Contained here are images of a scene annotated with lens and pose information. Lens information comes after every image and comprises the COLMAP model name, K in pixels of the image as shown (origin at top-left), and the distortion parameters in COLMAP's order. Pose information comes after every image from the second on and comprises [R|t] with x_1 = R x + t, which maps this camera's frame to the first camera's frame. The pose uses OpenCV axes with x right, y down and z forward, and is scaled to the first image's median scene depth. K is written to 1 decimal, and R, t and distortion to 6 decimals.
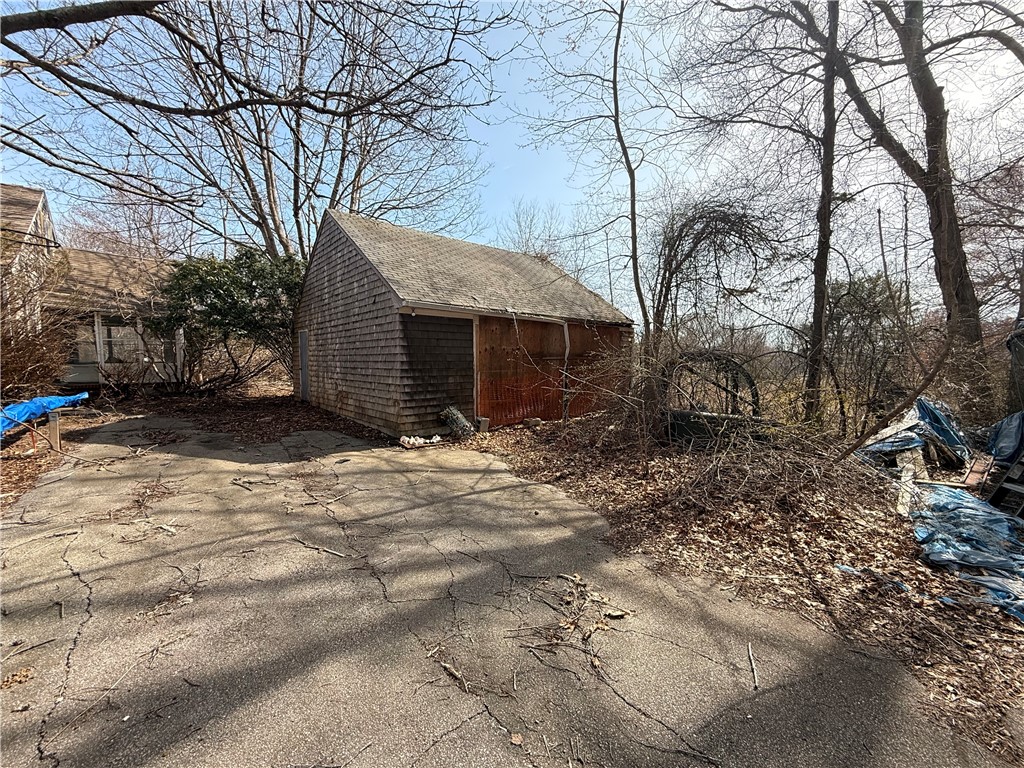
lens RADIAL K [[406.7, 0, 512.0], [0, 406.7, 384.0], [0, 0, 1]] dist [-0.000121, -0.000022]
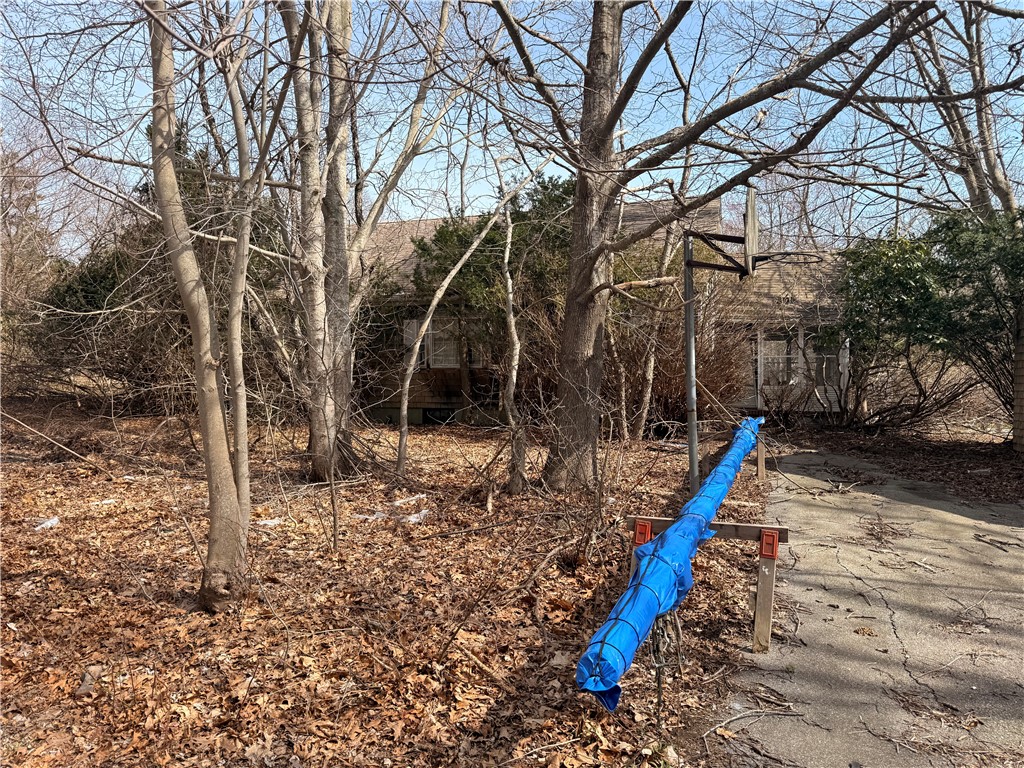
lens RADIAL K [[737.8, 0, 512.0], [0, 737.8, 384.0], [0, 0, 1]] dist [0.074527, -0.077150]
pose [[0.514412, 0.007153, -0.857514, 0.029725], [-0.063363, 0.997549, -0.029690, 0.023924], [0.855199, 0.069608, 0.513604, -0.214661]]
